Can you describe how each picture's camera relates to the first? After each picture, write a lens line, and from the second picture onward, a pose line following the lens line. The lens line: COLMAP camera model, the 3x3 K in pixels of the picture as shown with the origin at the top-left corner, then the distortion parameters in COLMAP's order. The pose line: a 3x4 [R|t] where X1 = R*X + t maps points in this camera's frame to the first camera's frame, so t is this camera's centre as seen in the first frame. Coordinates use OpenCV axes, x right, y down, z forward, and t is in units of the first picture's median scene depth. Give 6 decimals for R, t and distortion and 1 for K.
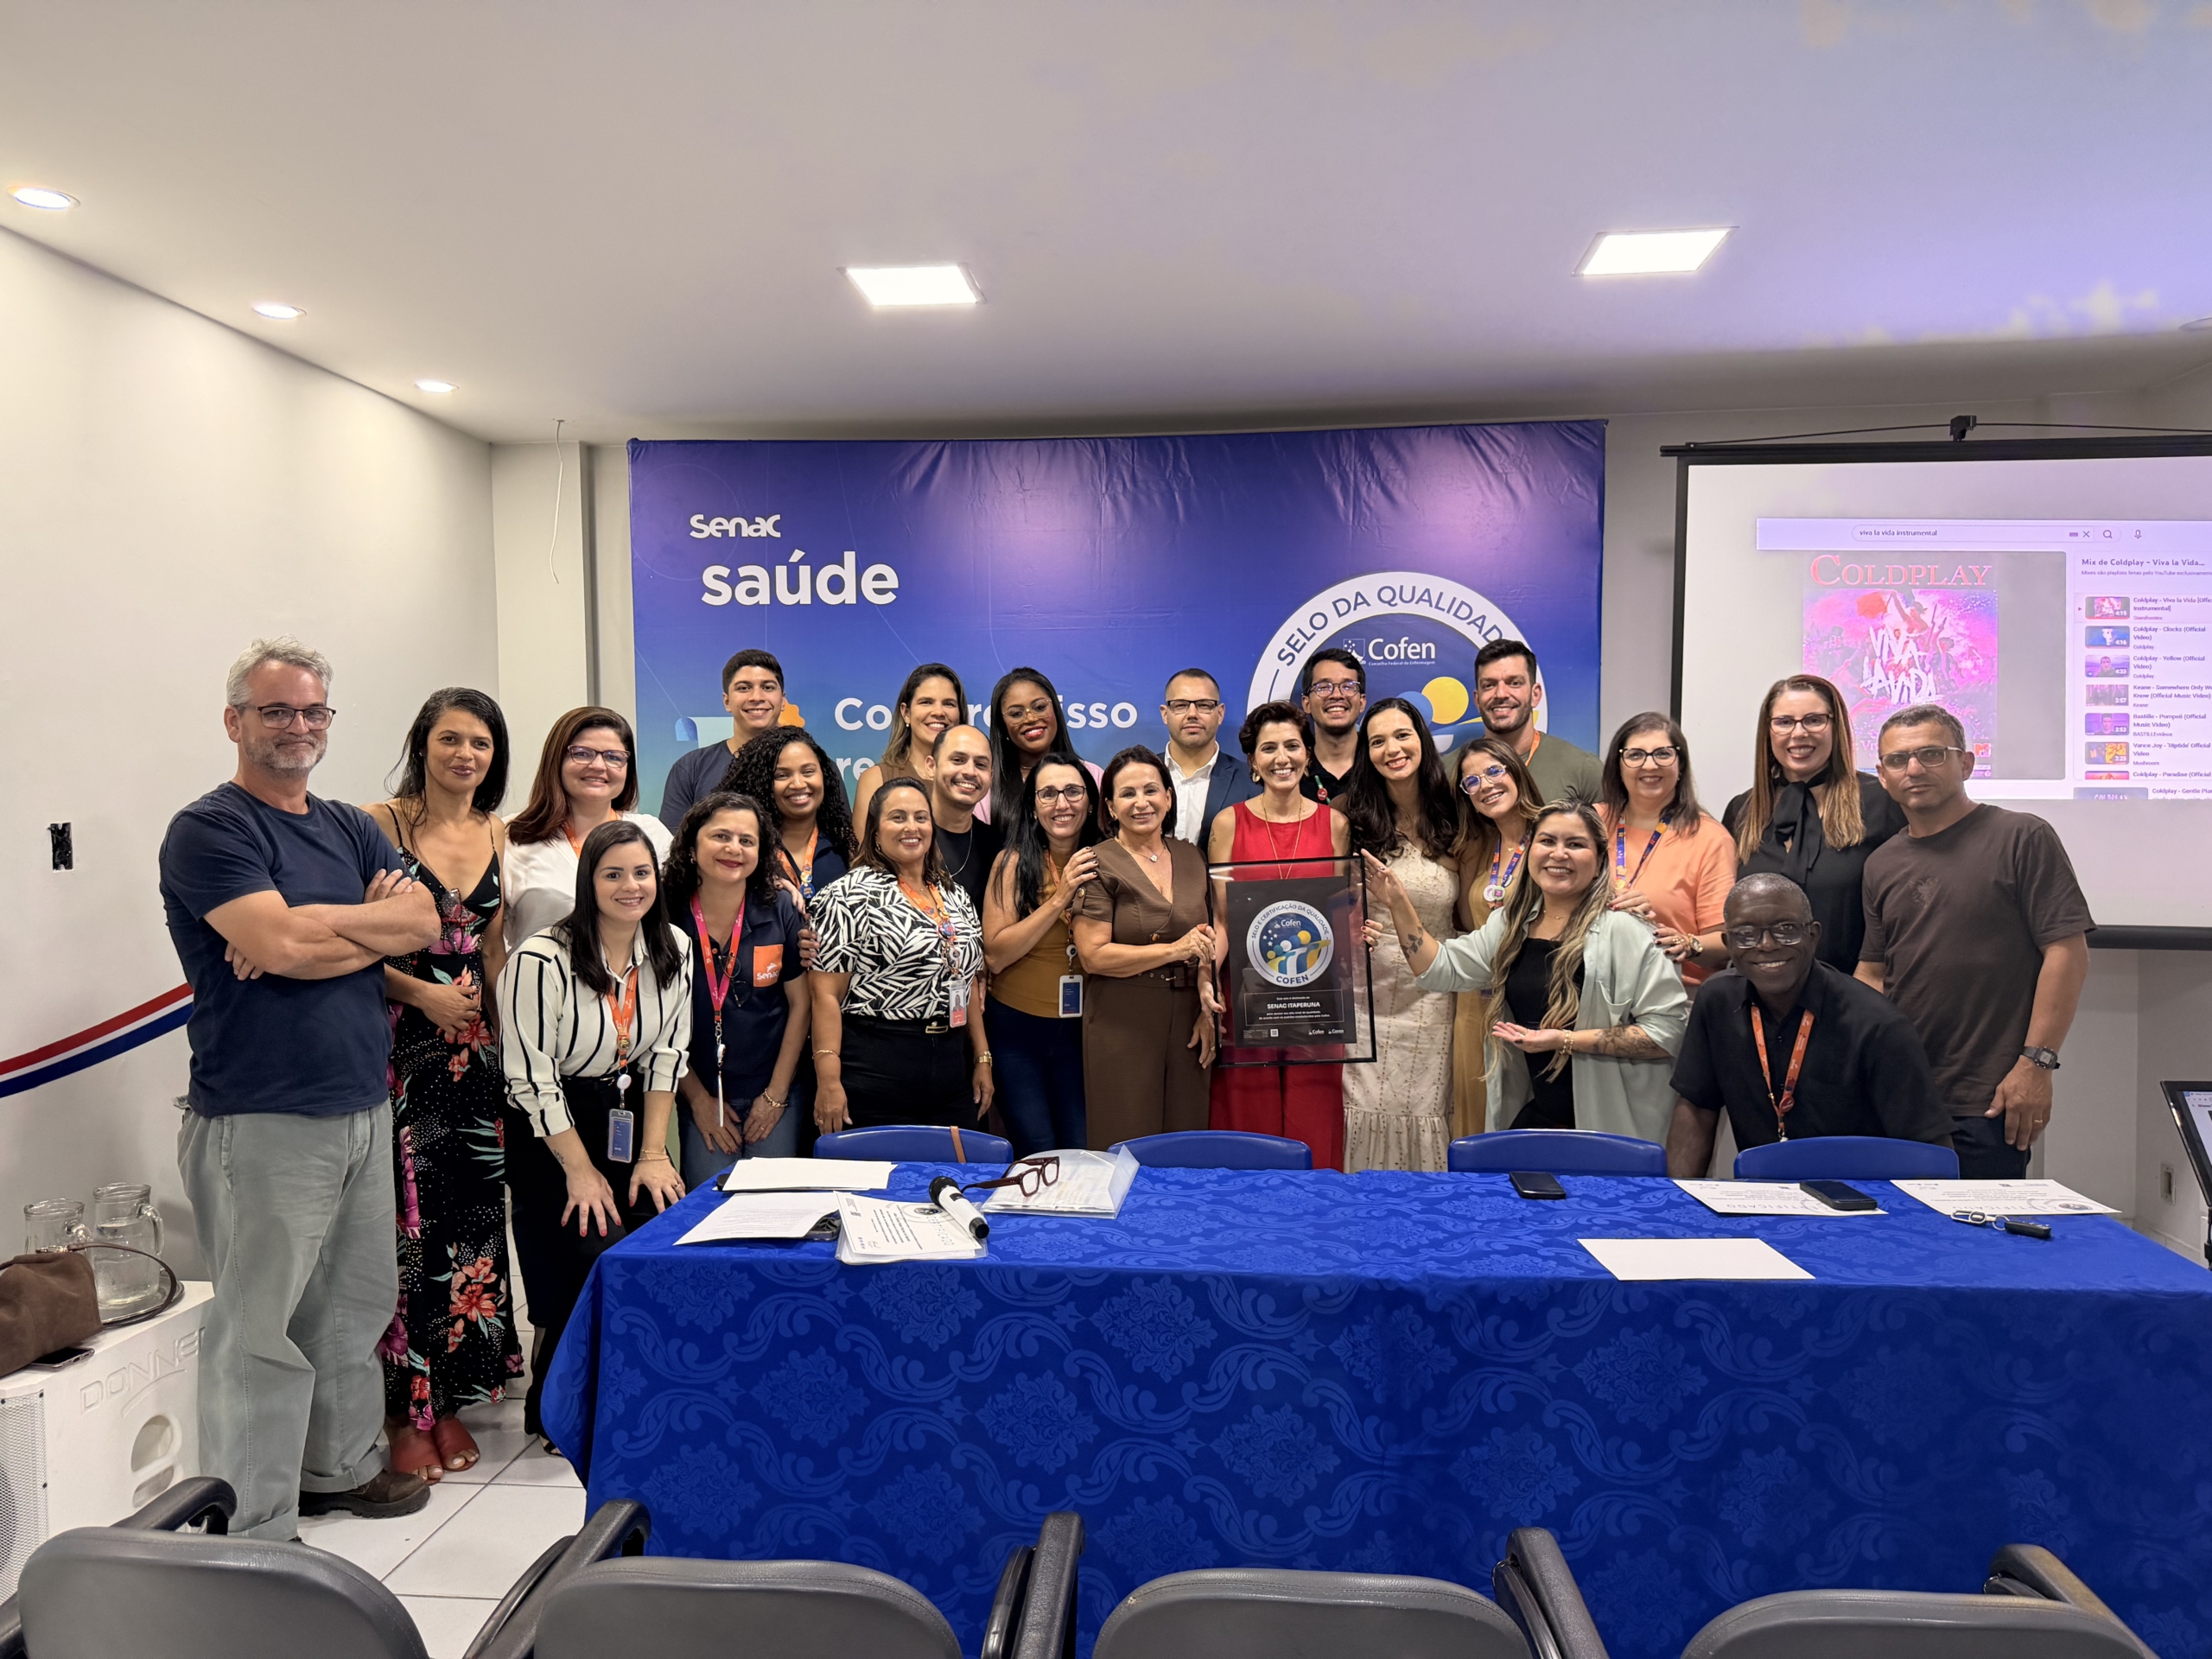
lens RADIAL K [[1555.9, 0, 1106.0], [0, 1555.9, 829.5], [0, 0, 1]] dist [0.165947, -0.267791]
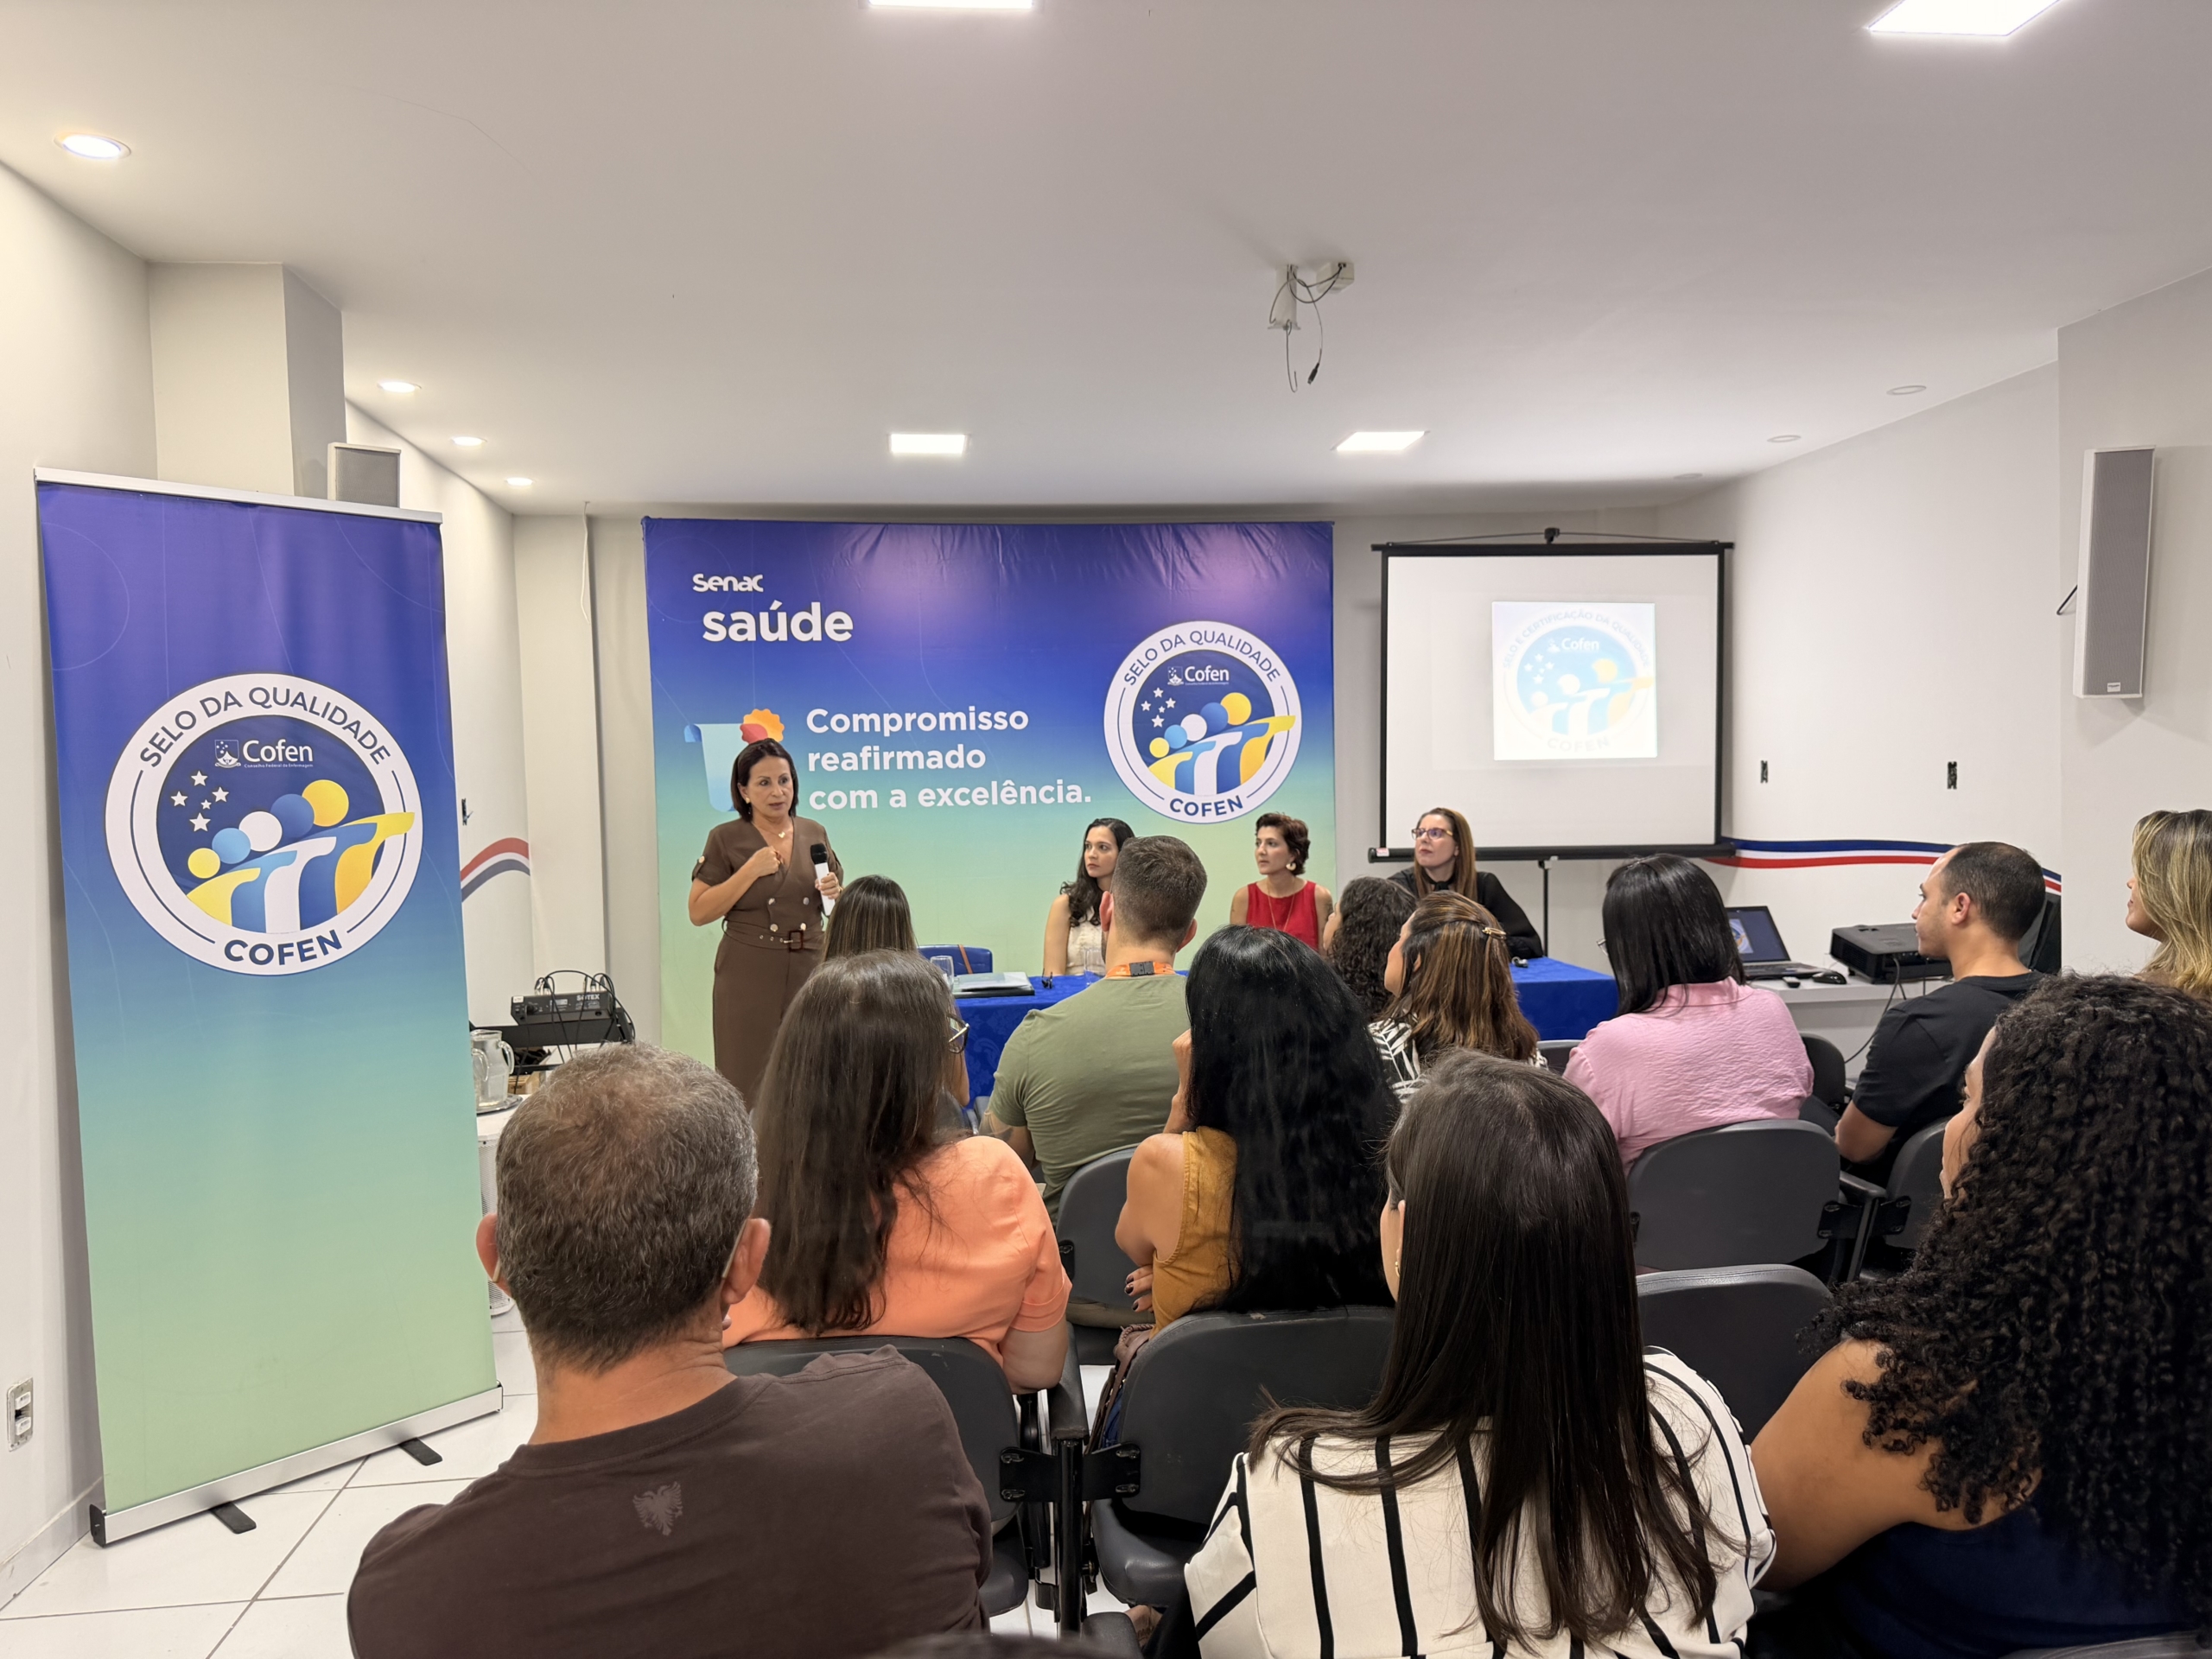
lens RADIAL K [[1555.9, 0, 1106.0], [0, 1555.9, 829.5], [0, 0, 1]] dist [0.165947, -0.267791]
pose [[0.974587, -0.024237, 0.222694, -0.228466], [0.025086, 0.999685, -0.000984, 0.029219], [-0.222600, 0.006546, 0.974888, -0.395541]]
